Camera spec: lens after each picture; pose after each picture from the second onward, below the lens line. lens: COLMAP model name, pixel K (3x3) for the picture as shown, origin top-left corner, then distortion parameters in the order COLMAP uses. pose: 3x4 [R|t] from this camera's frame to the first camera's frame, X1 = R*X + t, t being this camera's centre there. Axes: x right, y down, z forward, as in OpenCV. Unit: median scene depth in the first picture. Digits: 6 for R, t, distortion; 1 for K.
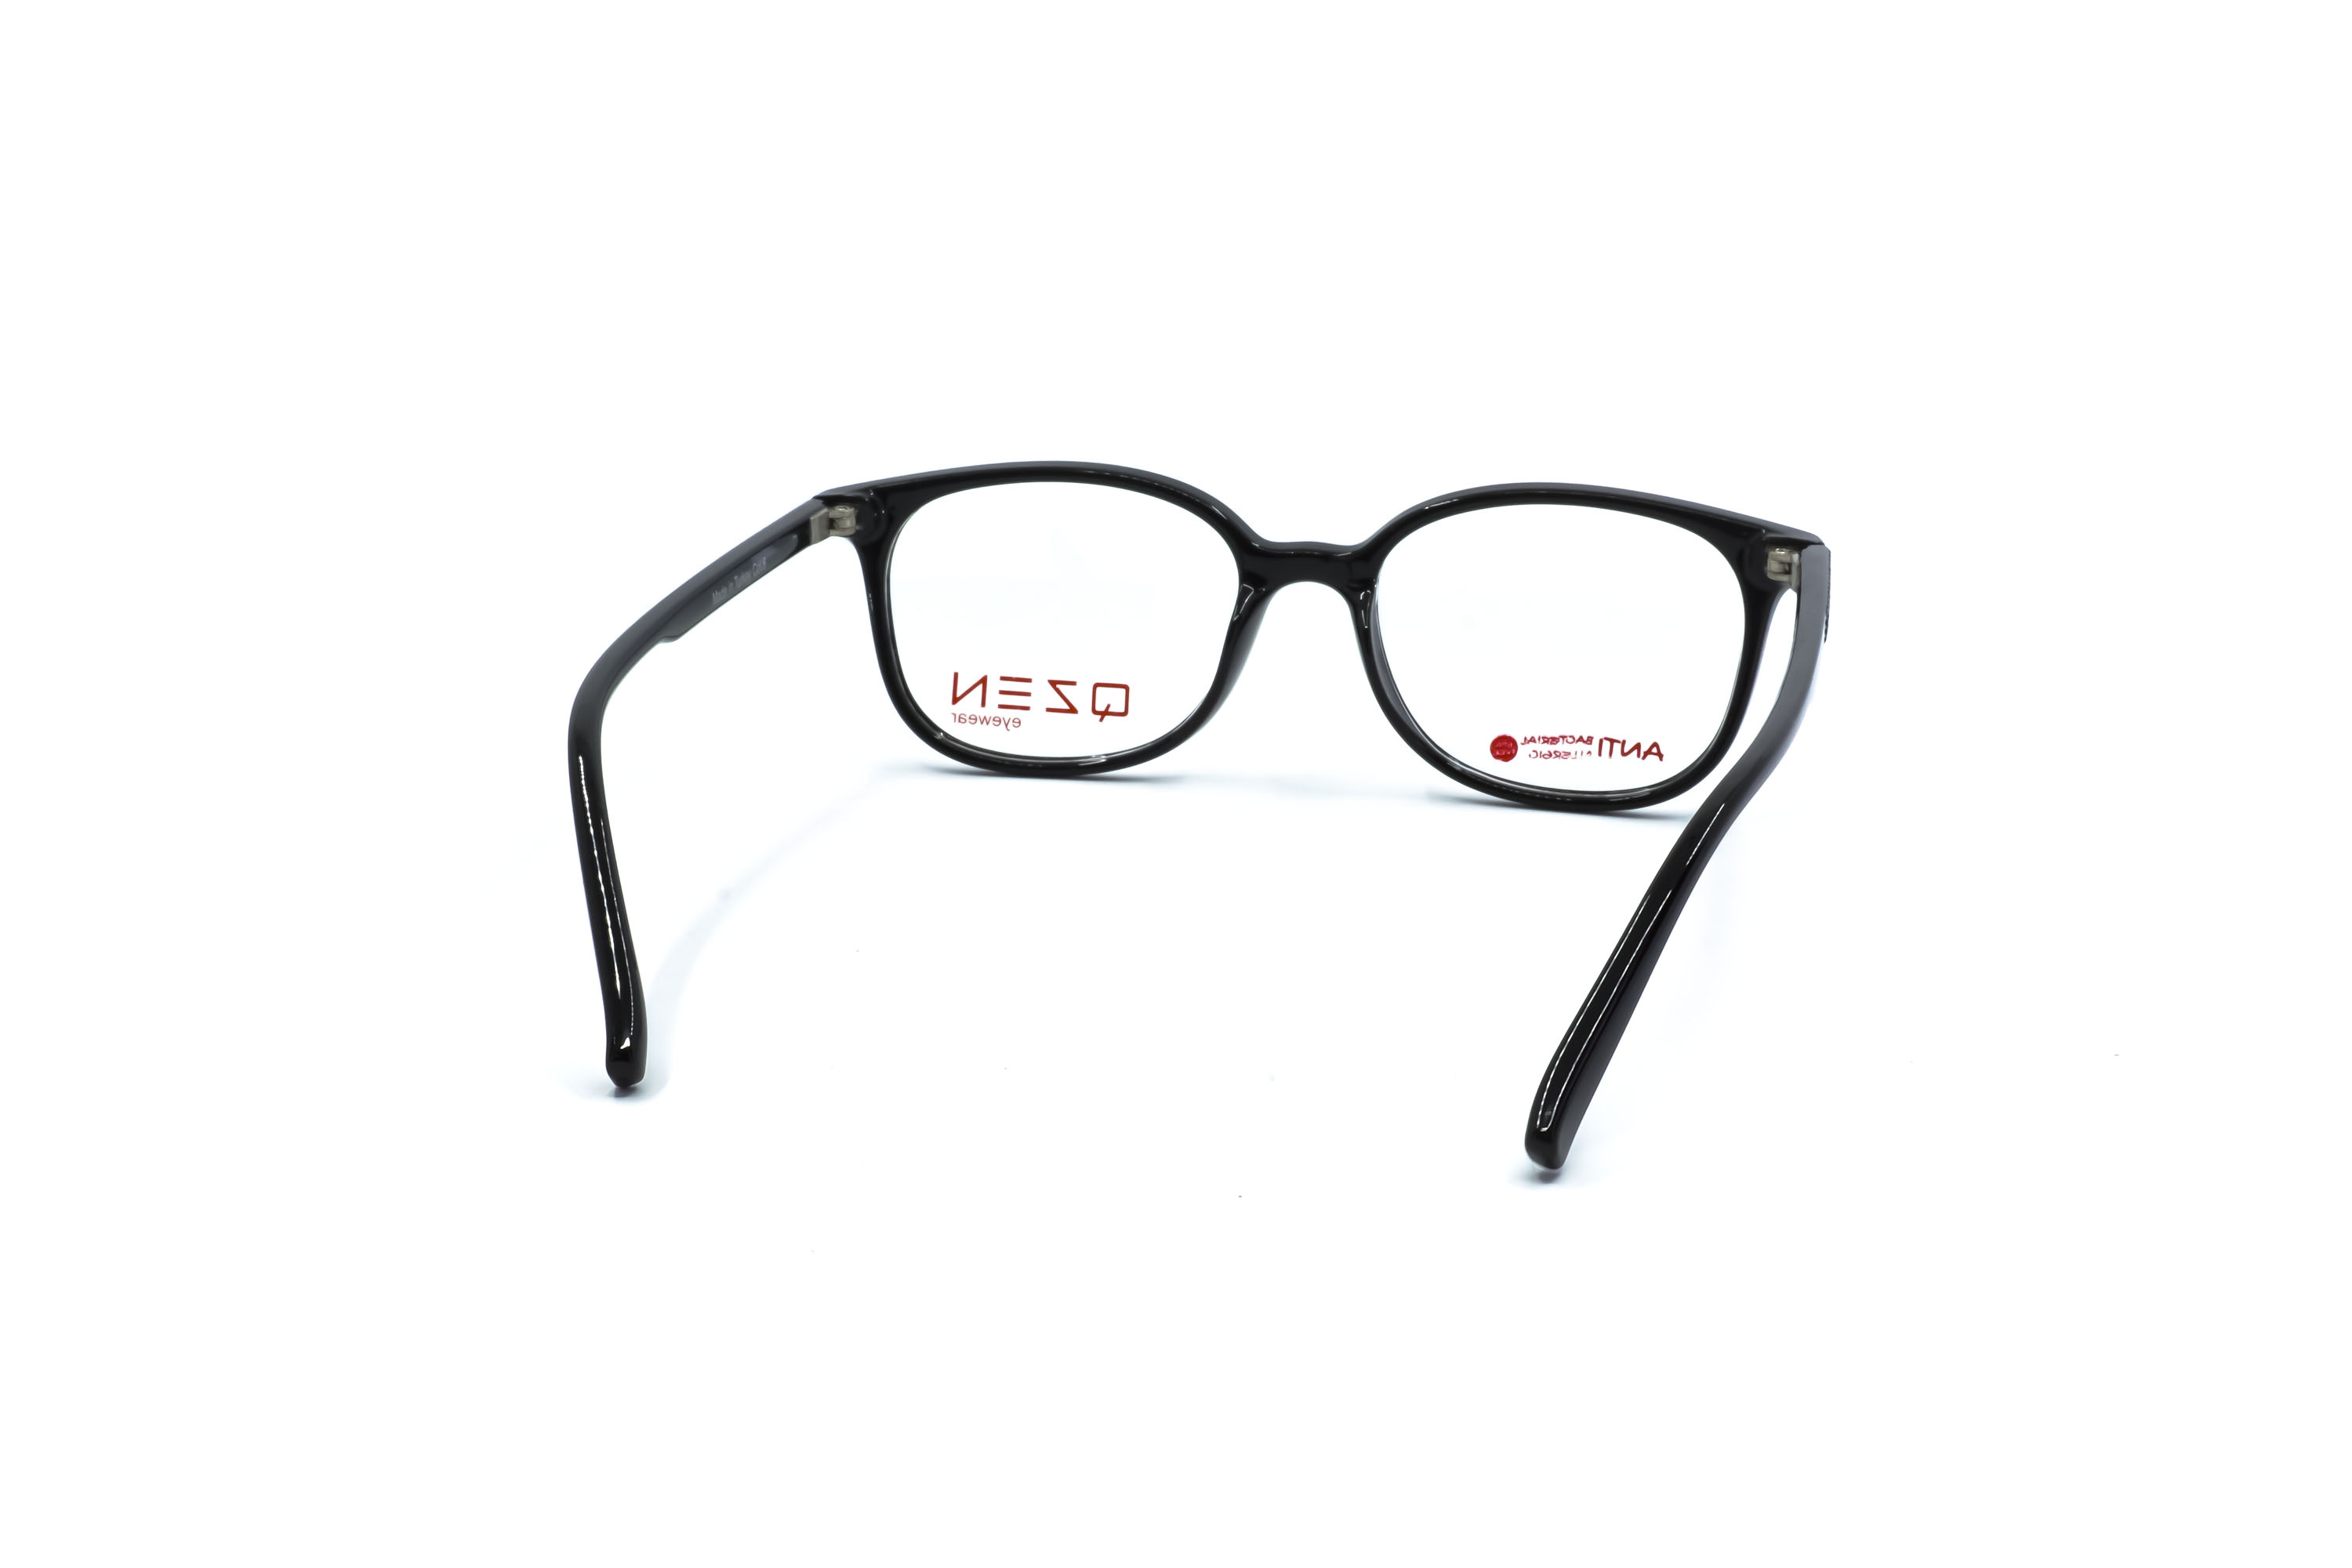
lens RADIAL K [[2980.4, 0, 1176.0], [0, 2980.4, 784.0], [0, 0, 1]] dist [-0.002570, -0.025493]
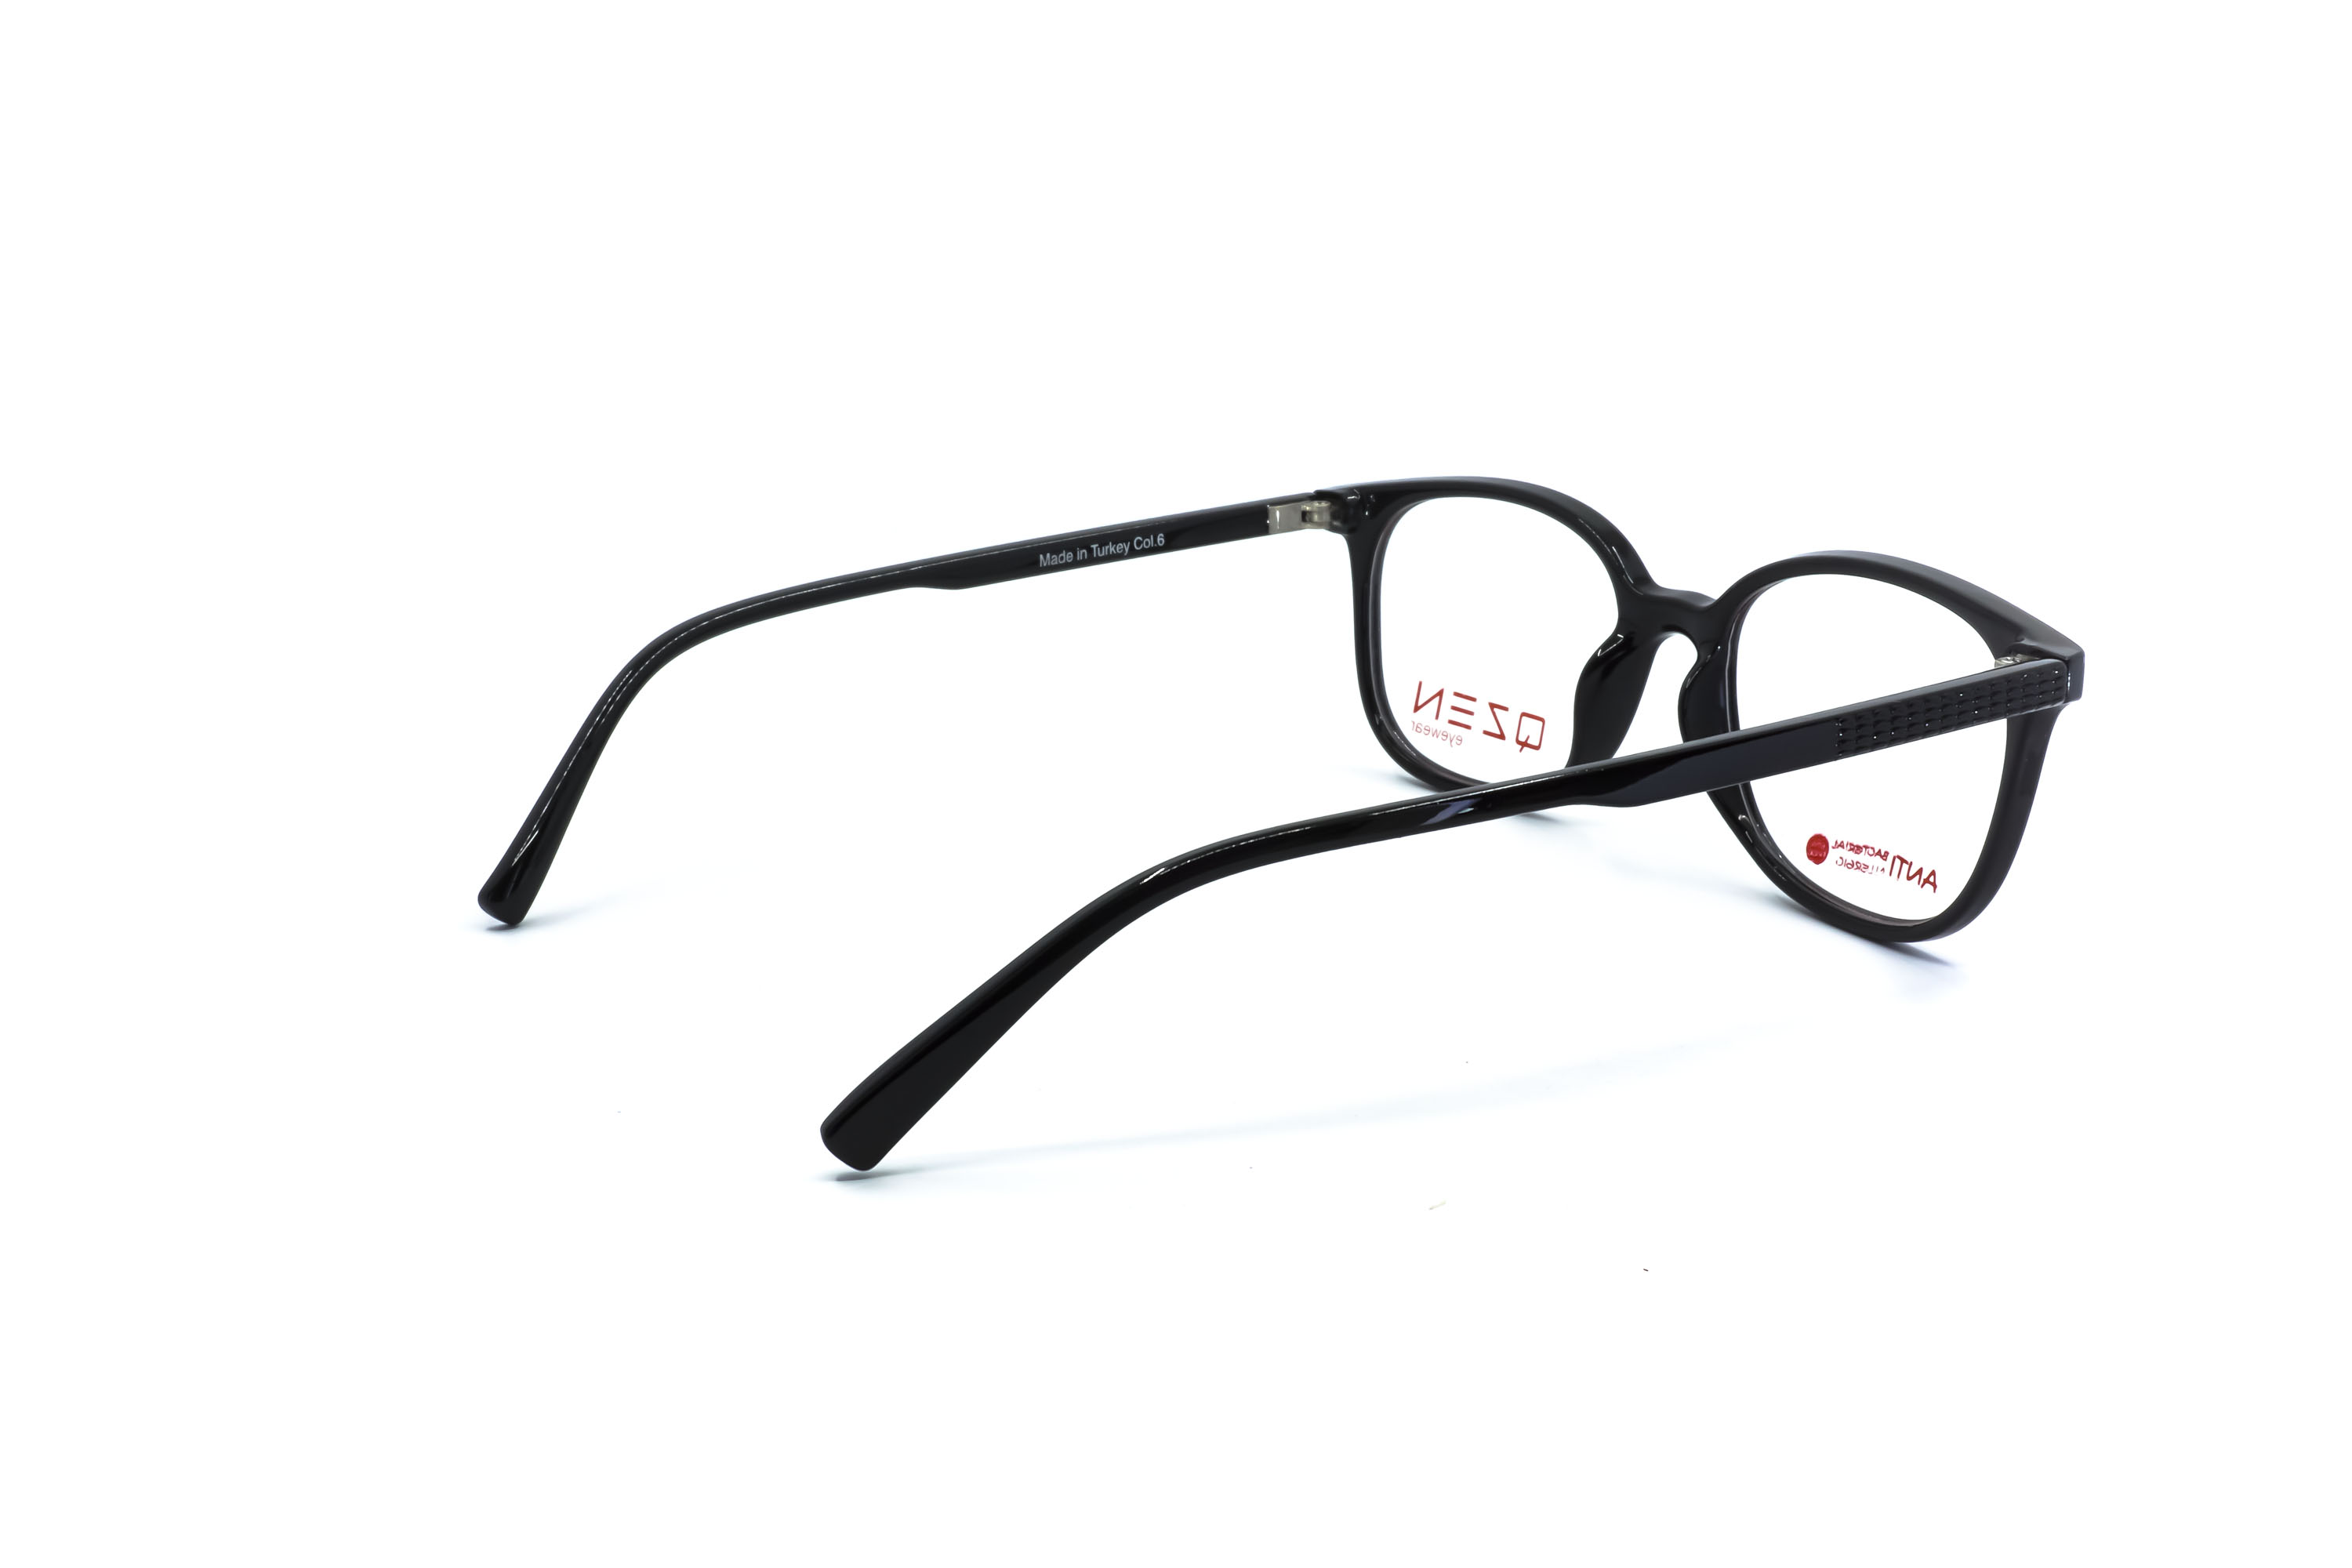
lens RADIAL K [[2980.4, 0, 1176.0], [0, 2980.4, 784.0], [0, 0, 1]] dist [-0.002570, -0.025493]
pose [[0.703254, 0.165727, -0.691352, 0.577818], [-0.174289, 0.982965, 0.058341, -0.048796], [0.689244, 0.079467, 0.720158, 0.236161]]
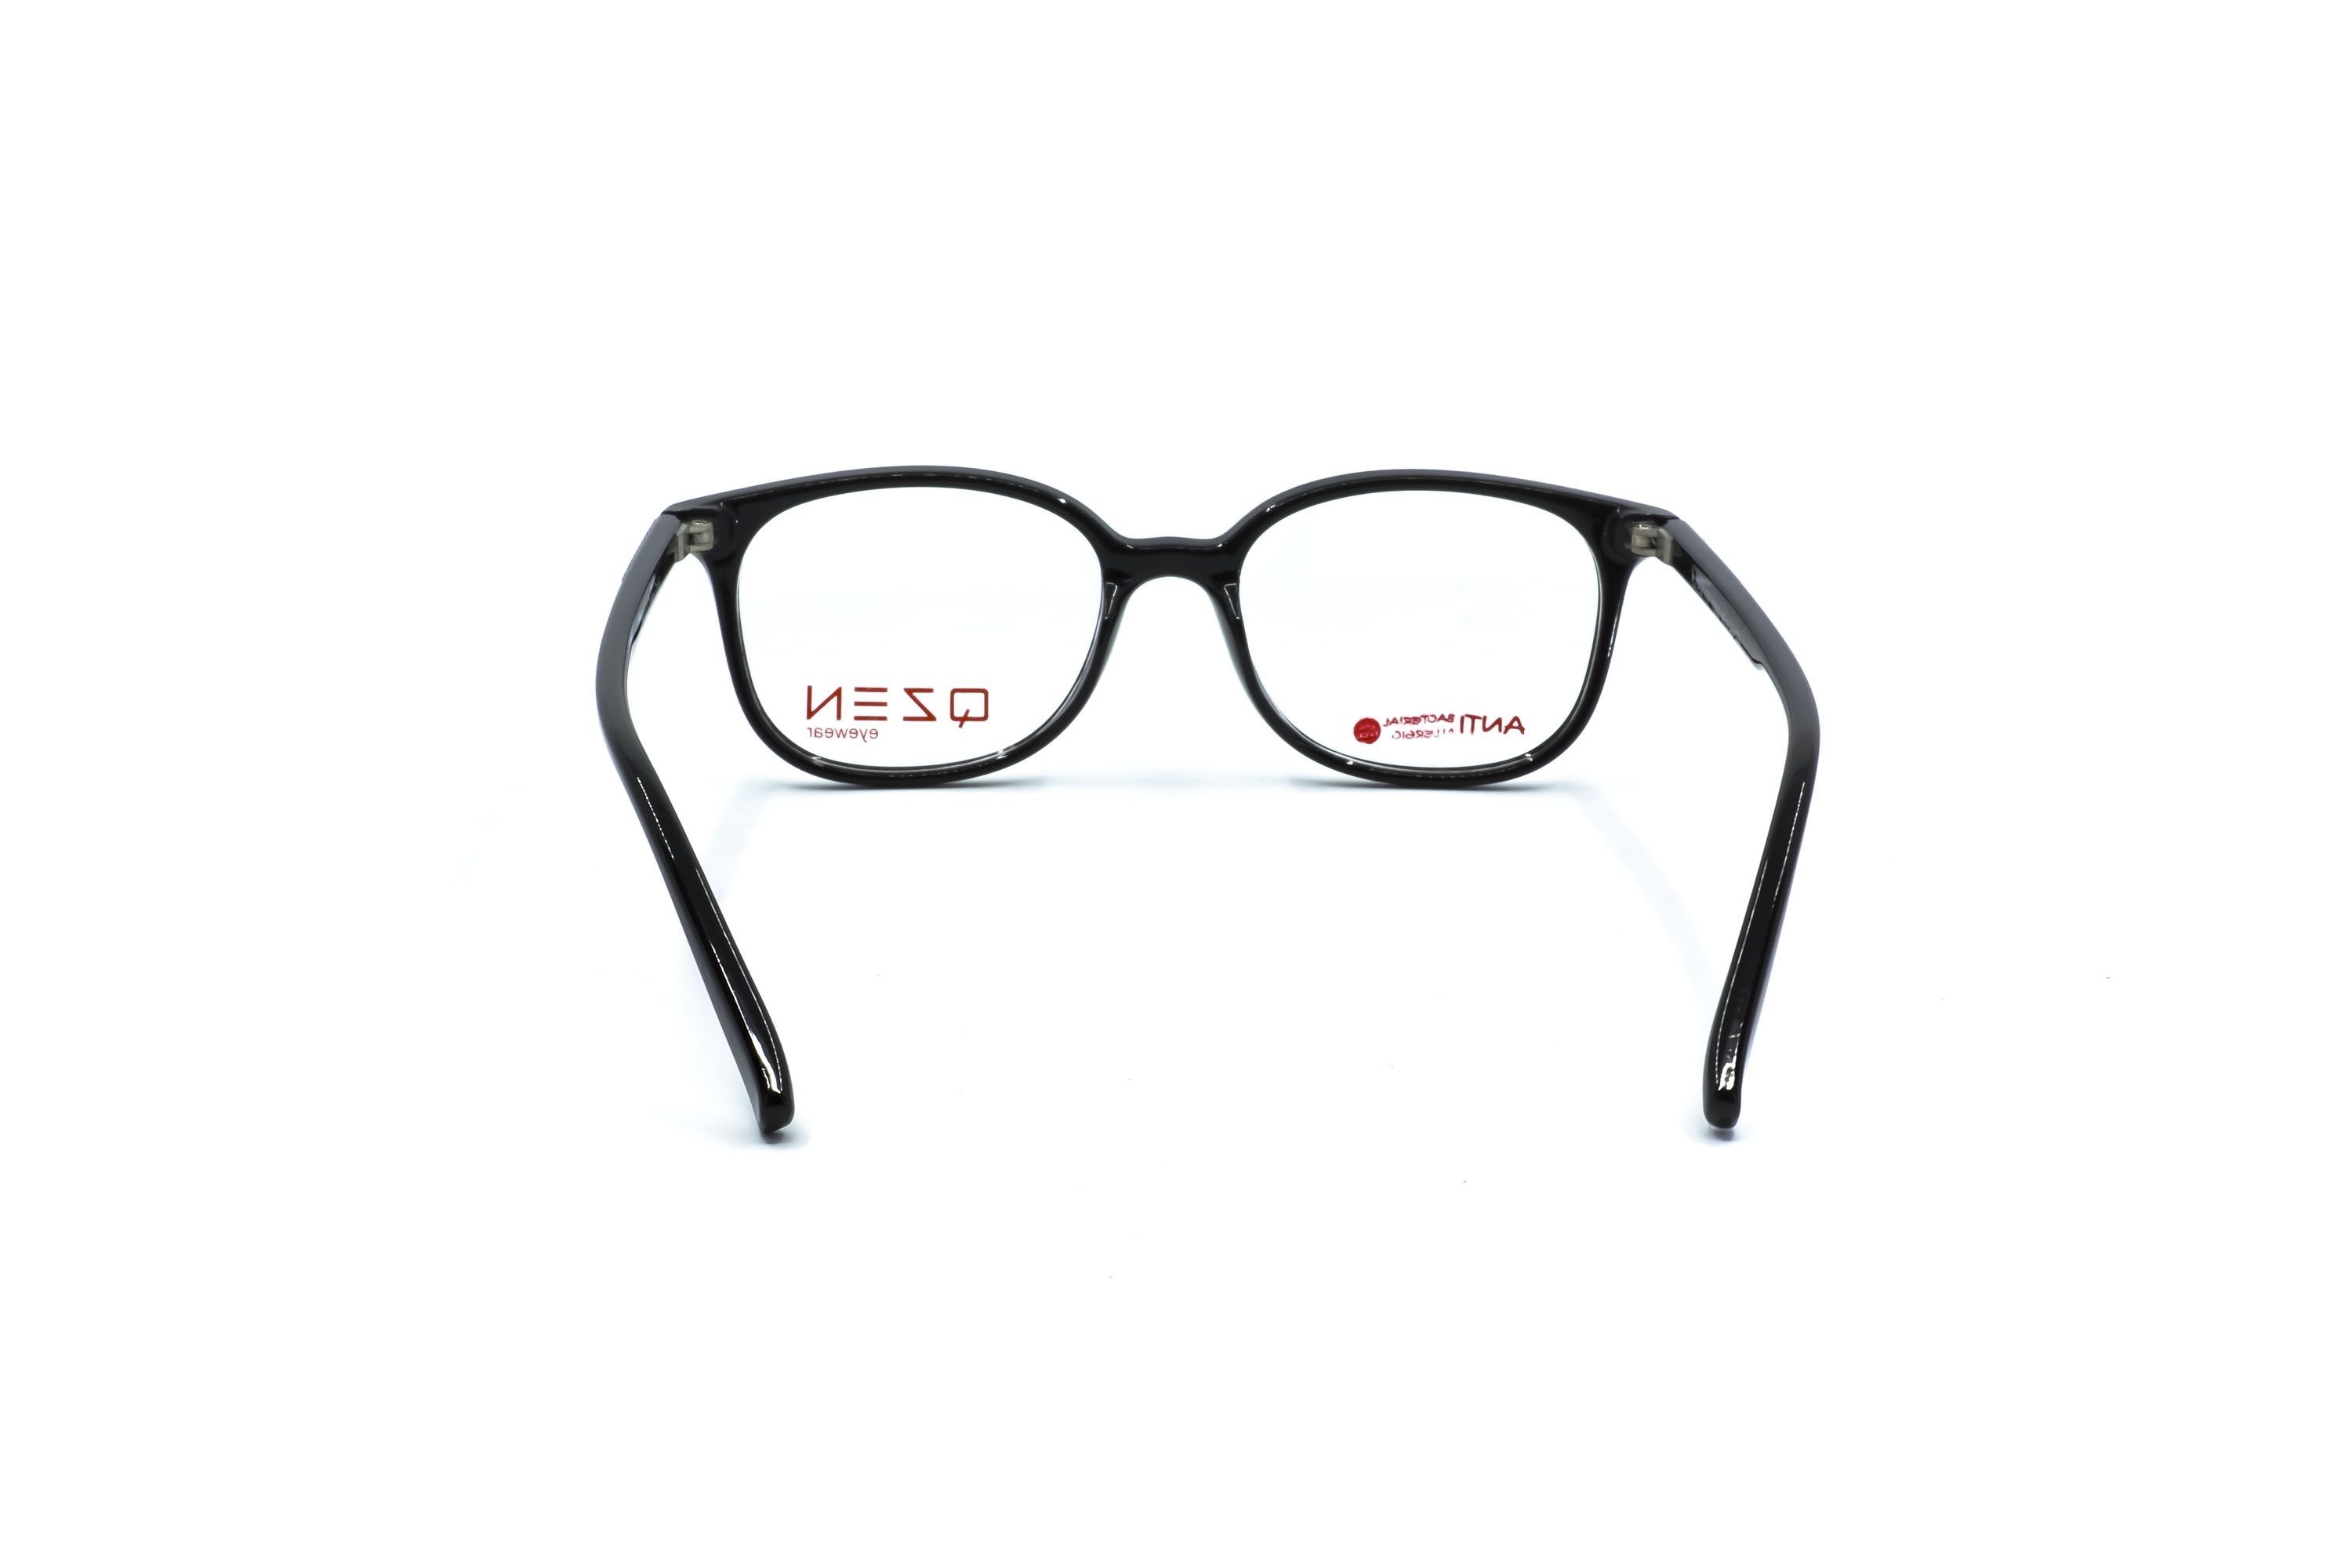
lens RADIAL K [[2946.2, 0, 1176.0], [0, 2946.2, 784.0], [0, 0, 1]] dist [0.000603, -0.018107]
pose [[0.967631, -0.062829, 0.244424, -0.200899], [0.061072, 0.998024, 0.014769, -0.012639], [-0.244869, 0.000637, 0.969556, 0.035704]]
